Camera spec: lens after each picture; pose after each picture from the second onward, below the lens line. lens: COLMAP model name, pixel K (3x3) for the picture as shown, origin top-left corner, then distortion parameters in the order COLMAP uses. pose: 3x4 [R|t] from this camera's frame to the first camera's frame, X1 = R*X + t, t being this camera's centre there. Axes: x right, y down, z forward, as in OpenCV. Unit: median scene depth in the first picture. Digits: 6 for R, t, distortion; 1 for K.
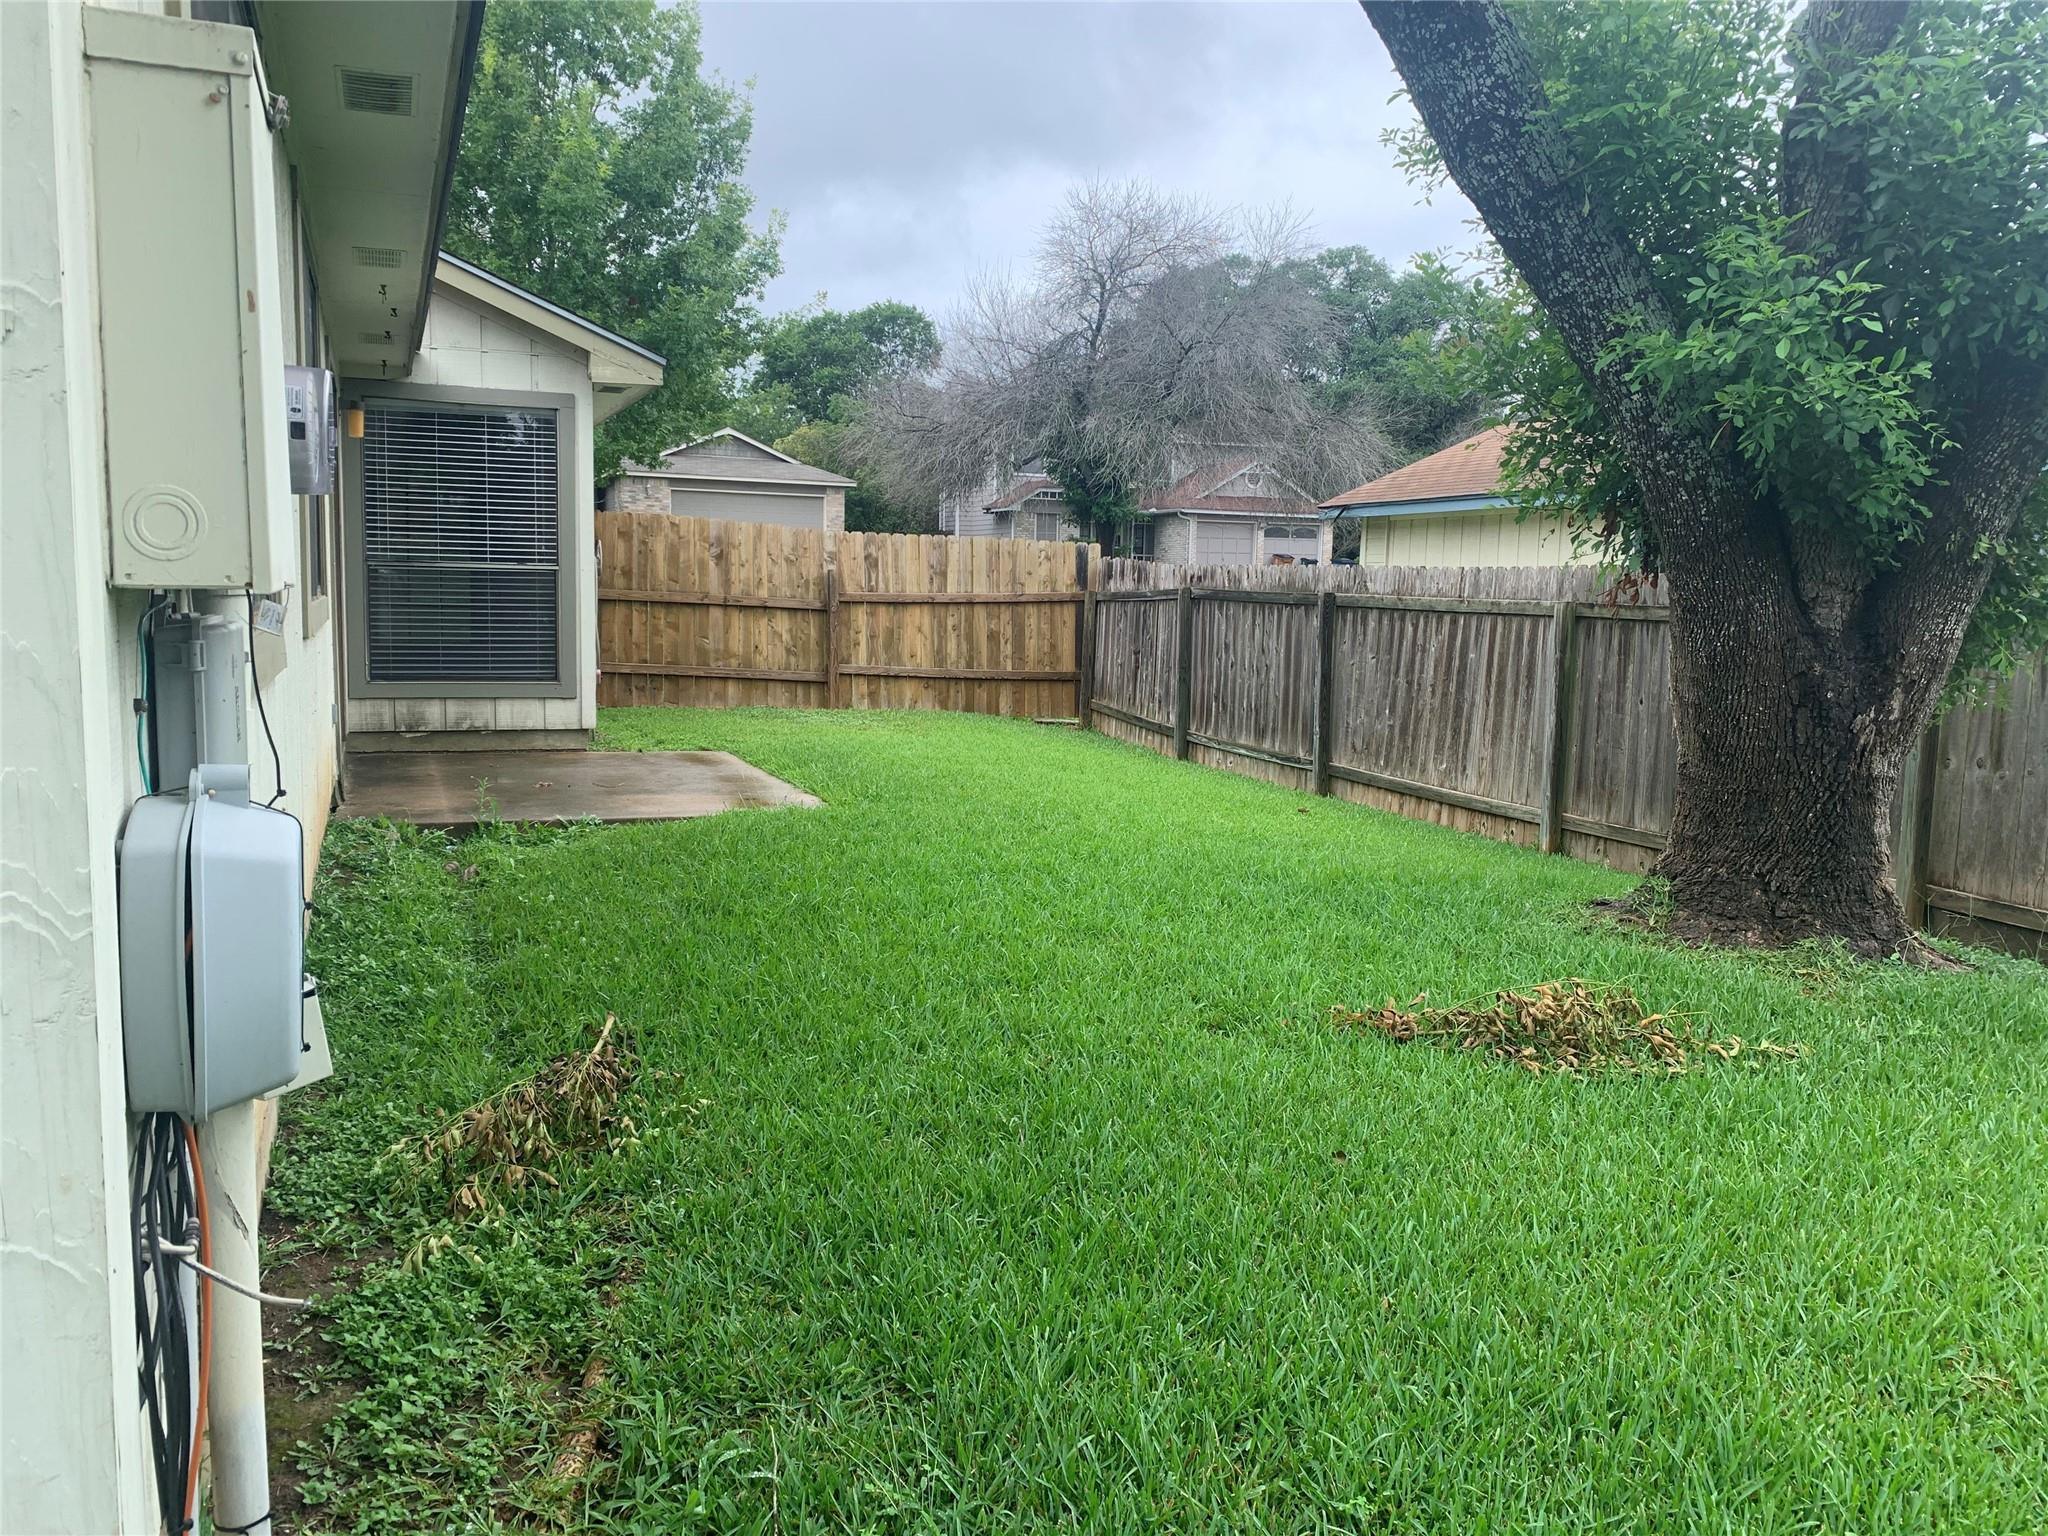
lens RADIAL K [[1582.7, 0, 1007.2], [0, 1582.7, 752.0], [0, 0, 1]] dist [0.037104, -0.038627]
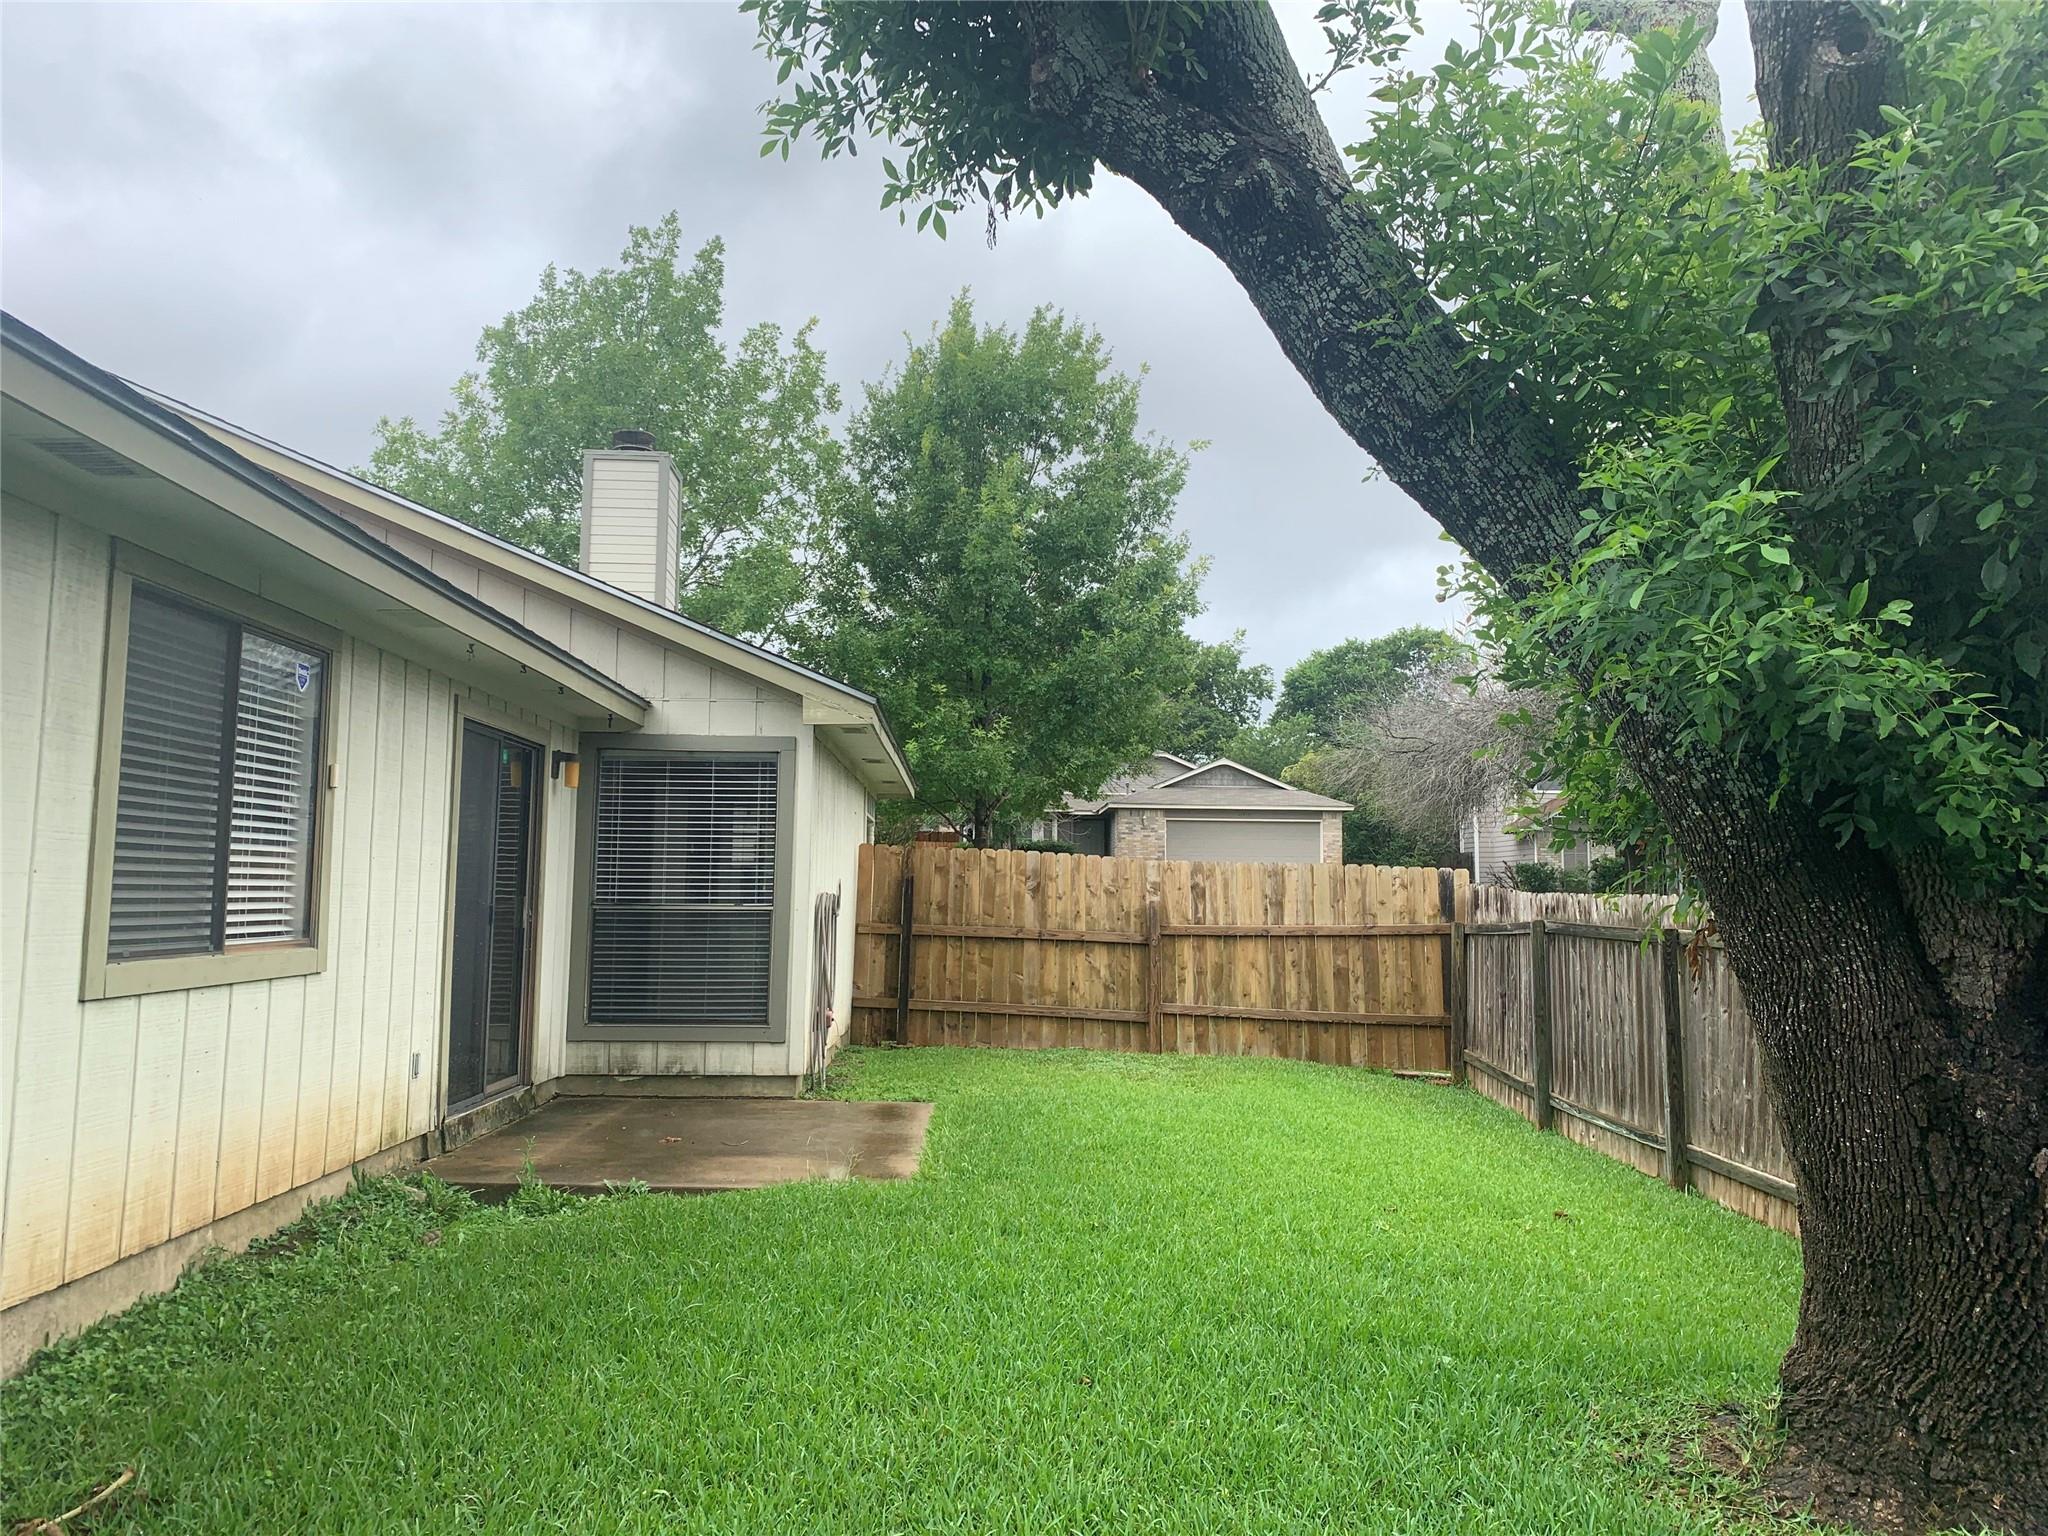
lens RADIAL K [[1582.7, 0, 967.2], [0, 1582.7, 733.2], [0, 0, 1]] dist [0.037104, -0.038627]
pose [[0.936032, -0.046953, -0.348768, 0.120802], [-0.029114, 0.977330, -0.209711, -0.012796], [0.350708, 0.206451, 0.913445, 0.082129]]
